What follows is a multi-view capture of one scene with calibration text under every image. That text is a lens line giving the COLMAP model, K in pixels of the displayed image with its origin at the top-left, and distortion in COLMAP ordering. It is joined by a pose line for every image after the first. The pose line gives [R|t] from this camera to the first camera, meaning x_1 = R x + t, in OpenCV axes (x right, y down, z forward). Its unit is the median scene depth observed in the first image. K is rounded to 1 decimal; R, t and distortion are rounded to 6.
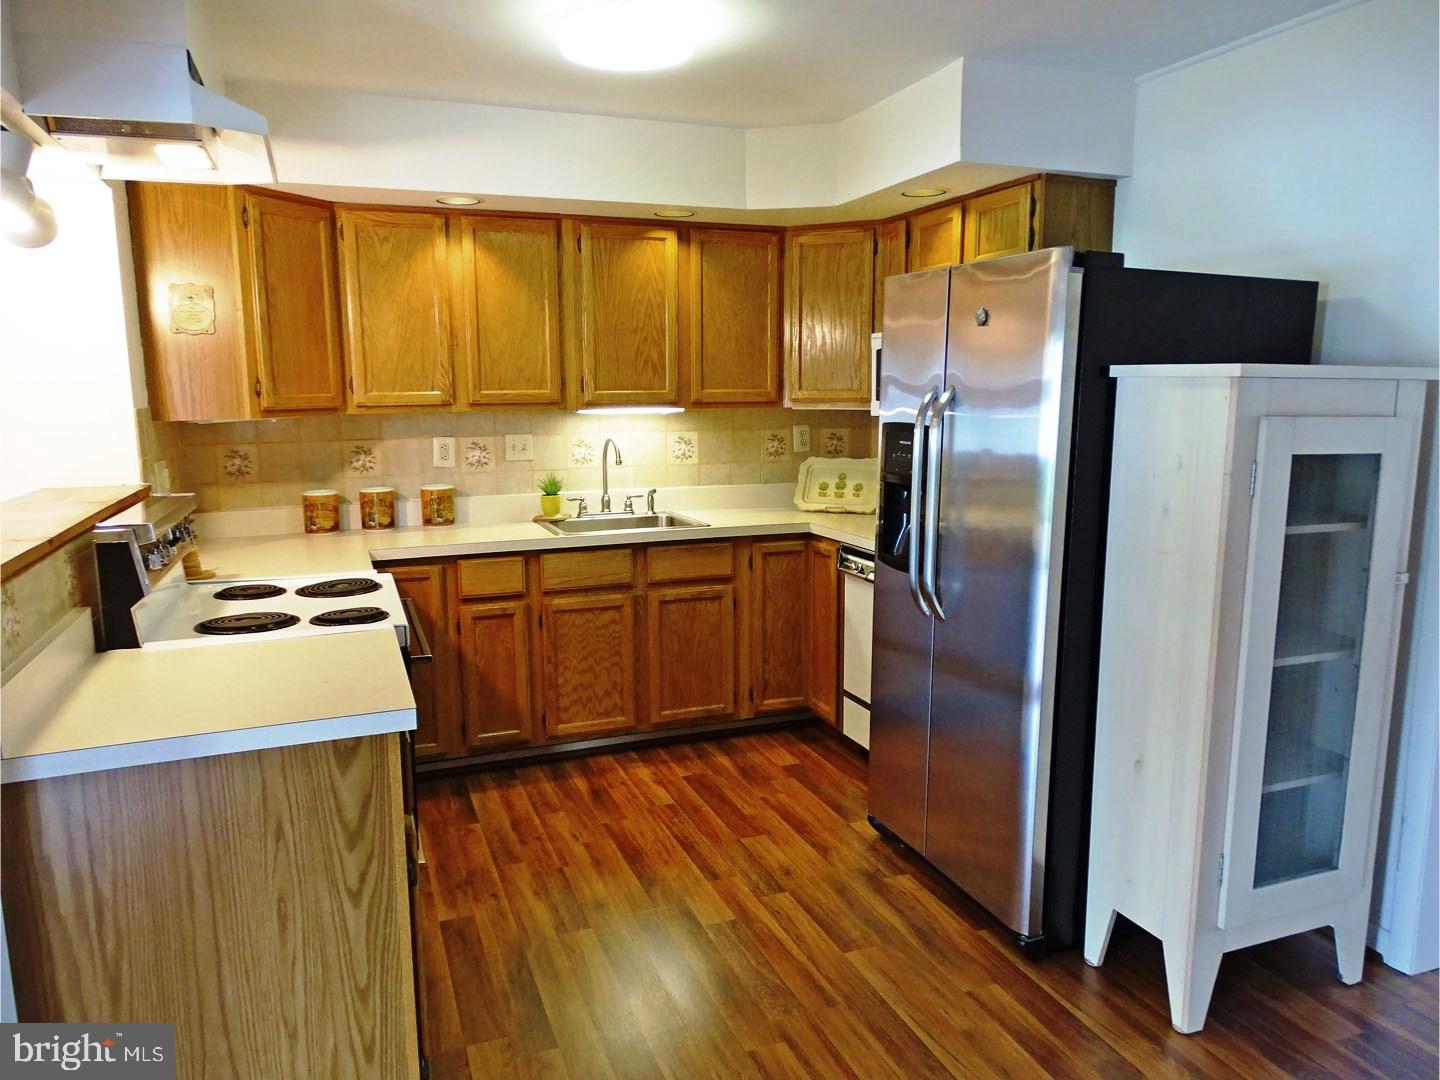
lens RADIAL K [[1038.3, 0, 712.7], [0, 1038.3, 539.2], [0, 0, 1]] dist [0.007654, 0.003447]
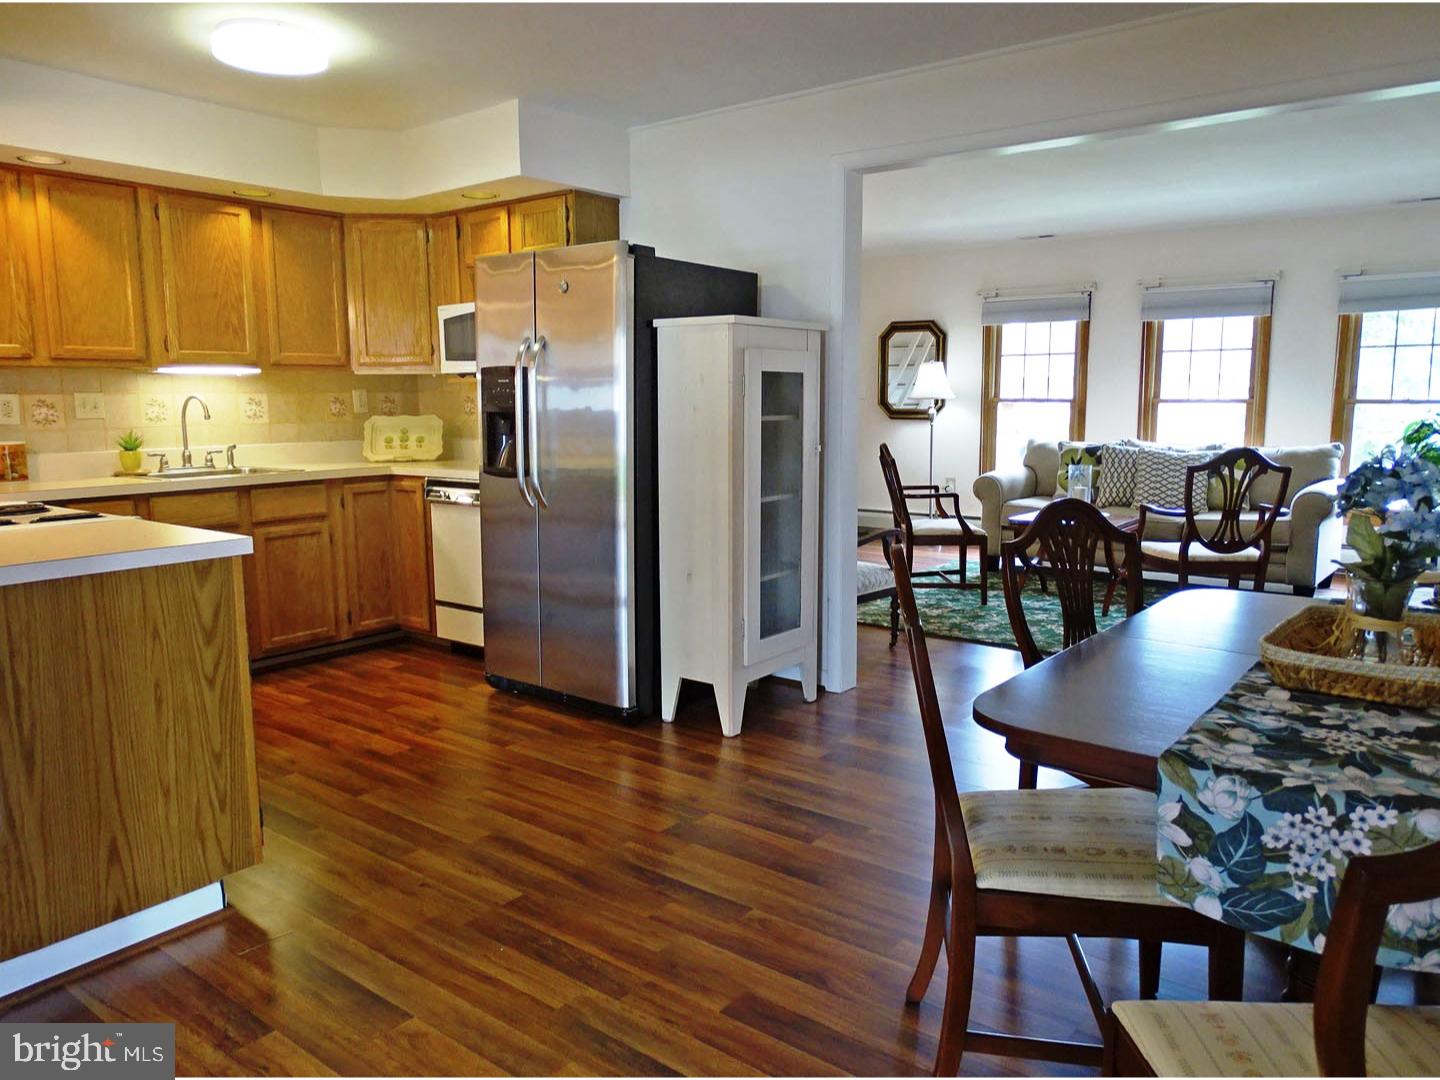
lens RADIAL K [[1038.3, 0, 719.1], [0, 1038.3, 540.6], [0, 0, 1]] dist [0.007654, 0.003447]
pose [[0.858398, -0.073628, 0.507672, -0.214735], [0.079710, 0.996770, 0.009784, 0.097205], [-0.506753, 0.032068, 0.861495, -0.229051]]
